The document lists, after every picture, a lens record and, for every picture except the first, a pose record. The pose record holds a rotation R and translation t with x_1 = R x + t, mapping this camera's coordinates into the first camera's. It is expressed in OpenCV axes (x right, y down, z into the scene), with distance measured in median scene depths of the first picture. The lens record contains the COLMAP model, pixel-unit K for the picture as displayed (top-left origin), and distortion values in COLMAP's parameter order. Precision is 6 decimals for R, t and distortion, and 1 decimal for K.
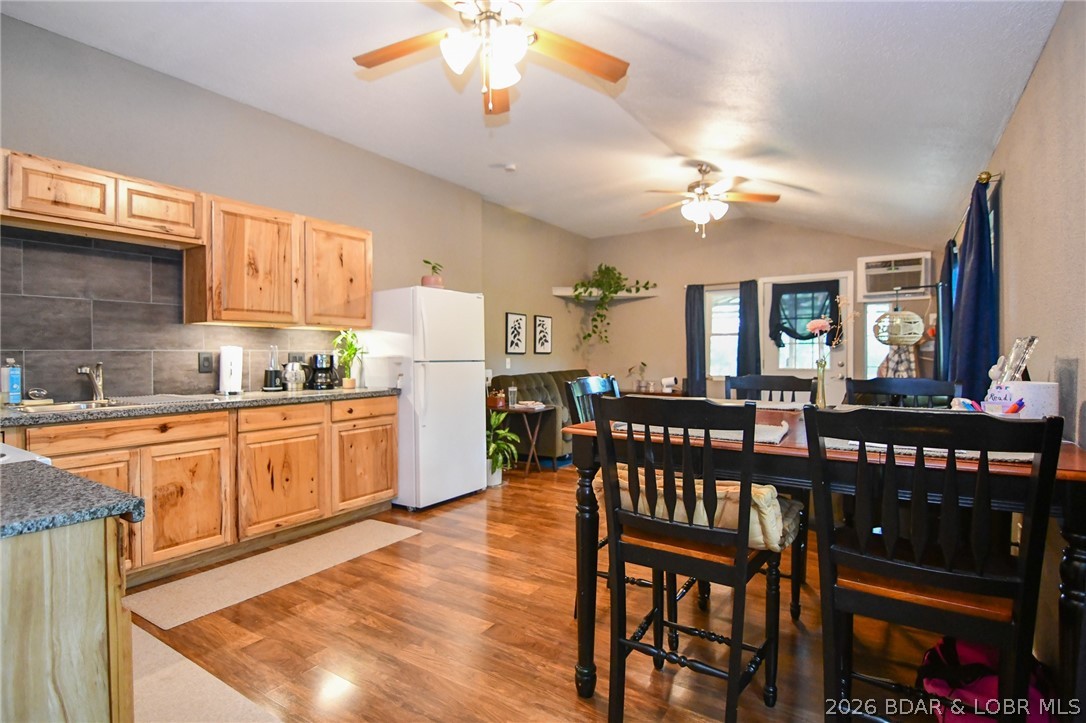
lens RADIAL K [[551.1, 0, 537.4], [0, 551.1, 364.0], [0, 0, 1]] dist [-0.003670, -0.001176]
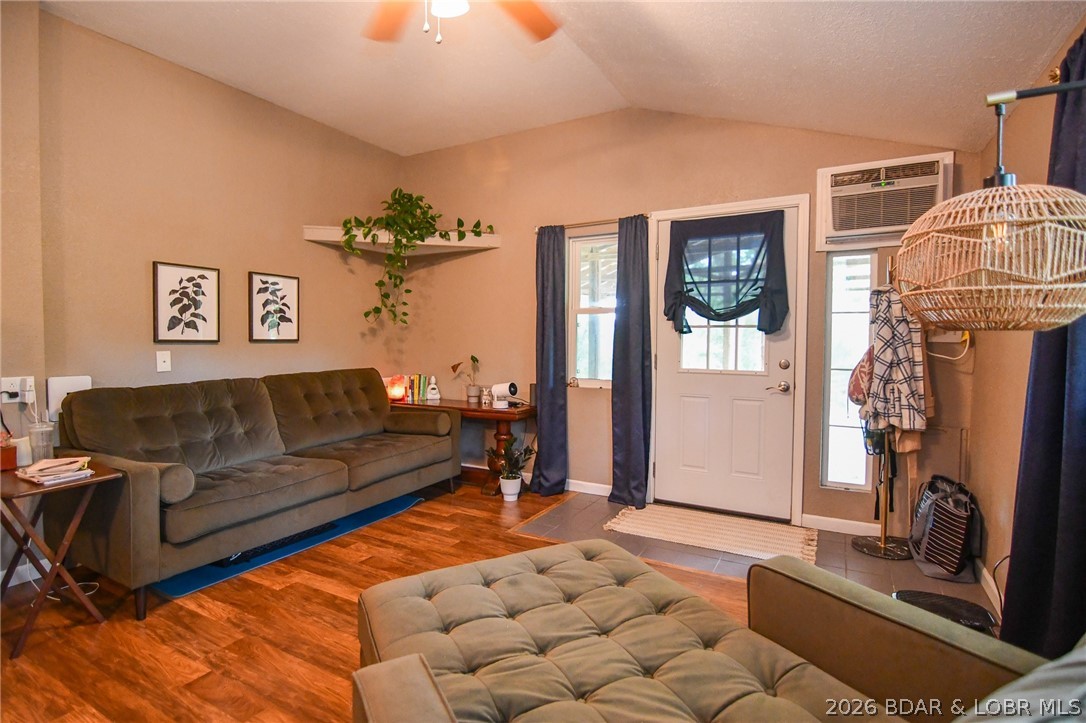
lens RADIAL K [[544.1, 0, 542.5], [0, 544.1, 355.9], [0, 0, 1]] dist [-0.003499, -0.000767]
pose [[0.997583, 0.002501, 0.069439, 0.485149], [-0.003738, 0.999836, 0.017692, -0.030158], [-0.069383, -0.017909, 0.997429, 0.848309]]
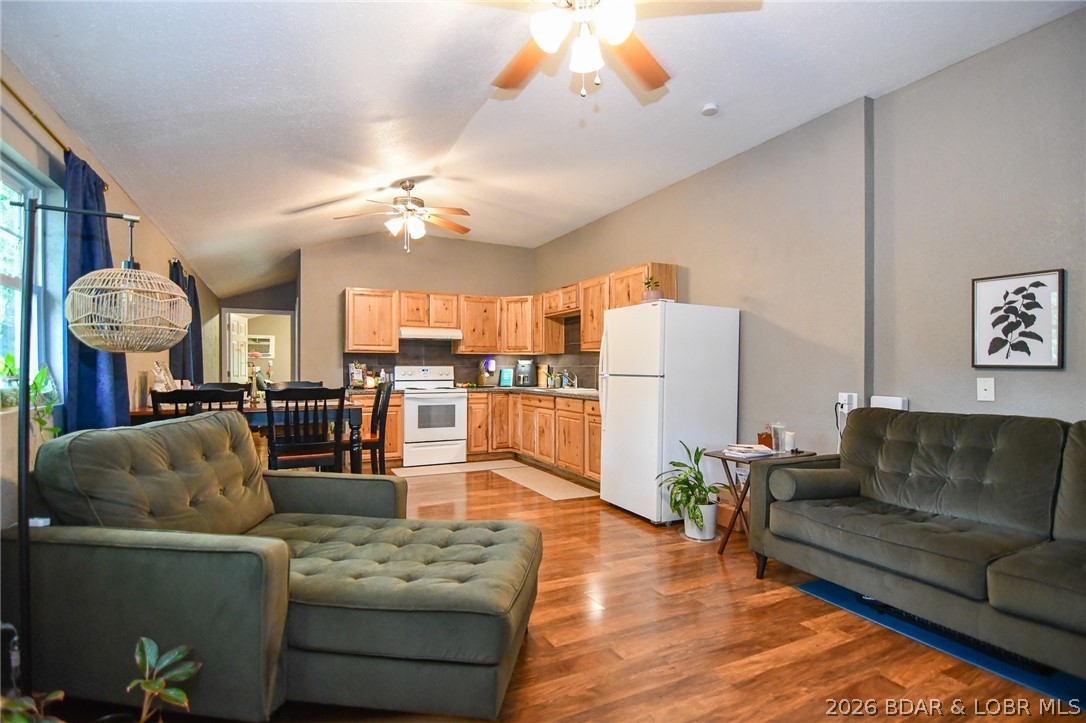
lens RADIAL K [[544.1, 0, 542.5], [0, 544.1, 355.9], [0, 0, 1]] dist [-0.003499, -0.000767]
pose [[-0.511302, -0.017292, -0.859227, 0.953563], [-0.015277, 0.999822, -0.011031, -0.032919], [0.859265, 0.007486, -0.511475, 1.659608]]
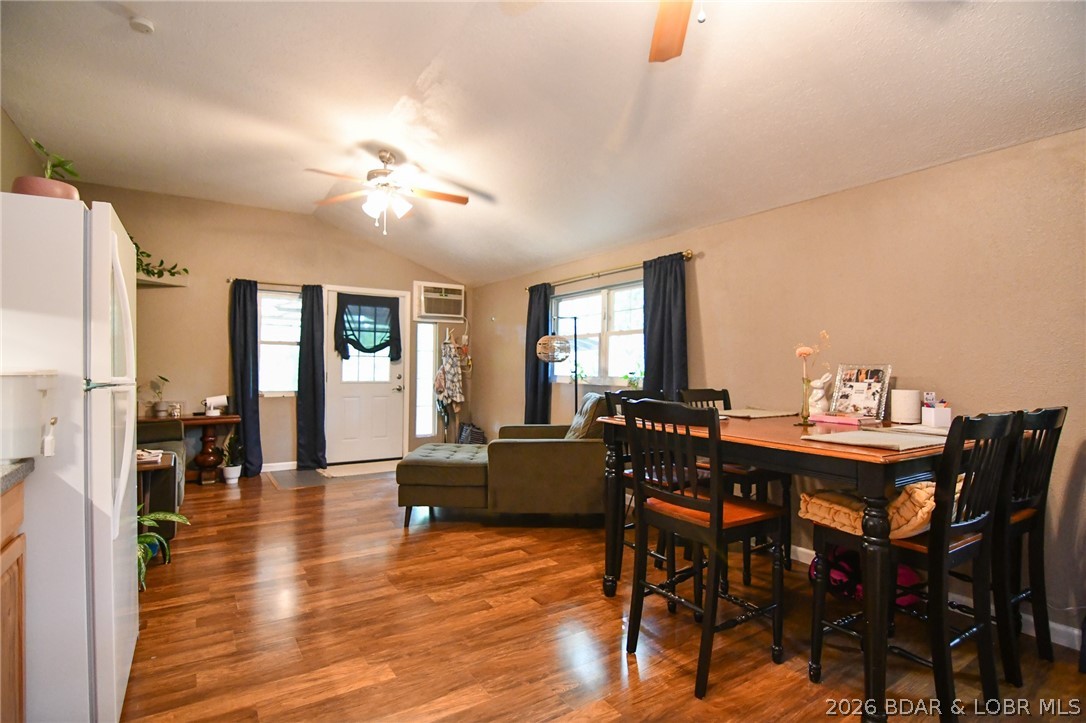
lens RADIAL K [[525.5, 0, 539.7], [0, 525.5, 357.9], [0, 0, 1]] dist [-0.000221, 0.000184]
pose [[0.402622, 0.022241, 0.915096, -0.500064], [0.005593, 0.999626, -0.026756, -0.012824], [-0.915349, 0.015890, 0.402348, 0.606202]]
